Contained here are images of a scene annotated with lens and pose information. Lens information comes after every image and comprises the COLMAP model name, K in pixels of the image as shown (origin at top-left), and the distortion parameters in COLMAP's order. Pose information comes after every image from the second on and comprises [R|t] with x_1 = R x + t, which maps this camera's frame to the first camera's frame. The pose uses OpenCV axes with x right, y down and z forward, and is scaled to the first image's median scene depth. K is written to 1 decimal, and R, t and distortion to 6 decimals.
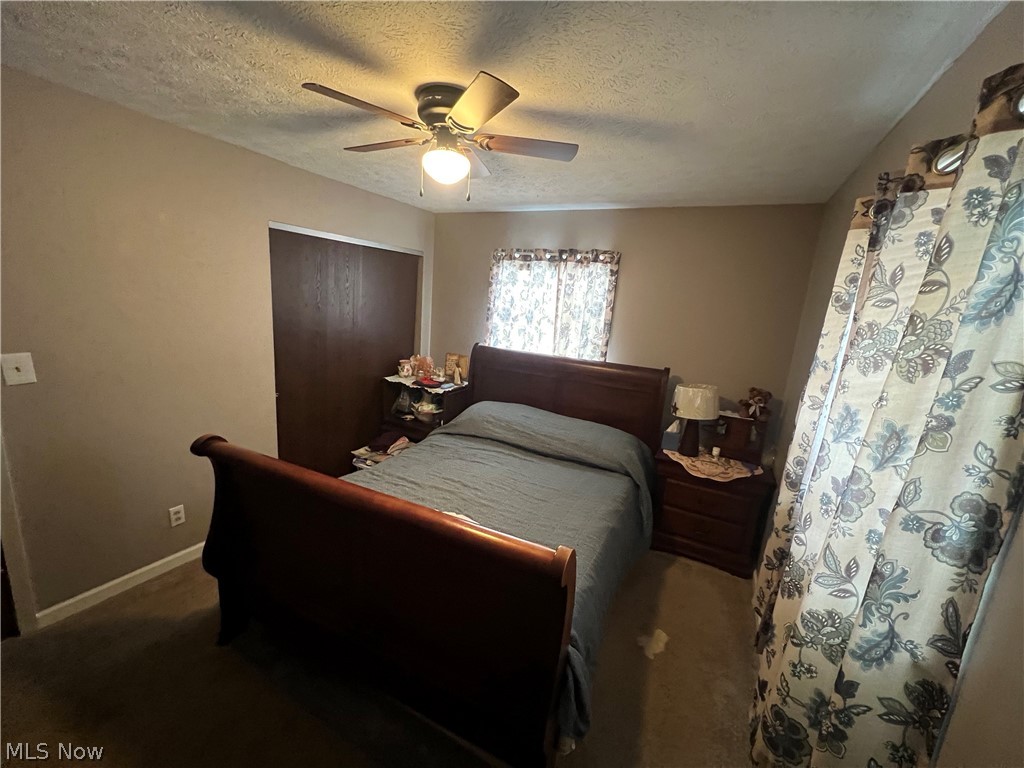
lens RADIAL K [[407.8, 0, 511.2], [0, 407.8, 385.9], [0, 0, 1]] dist [-0.002059, 0.000361]
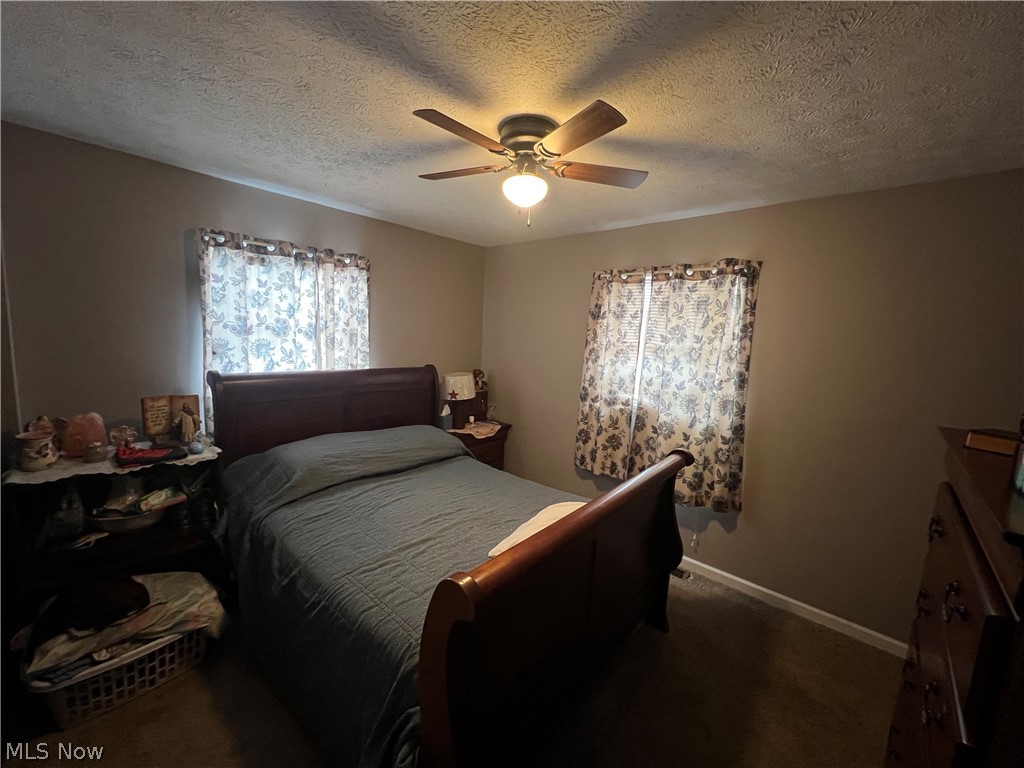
lens RADIAL K [[413.8, 0, 513.0], [0, 413.8, 379.0], [0, 0, 1]] dist [0.001875, 0.000297]
pose [[0.272247, -0.172532, 0.946633, -0.659957], [0.171026, 0.976806, 0.128845, -0.109393], [-0.946906, 0.126821, 0.295440, 0.398780]]
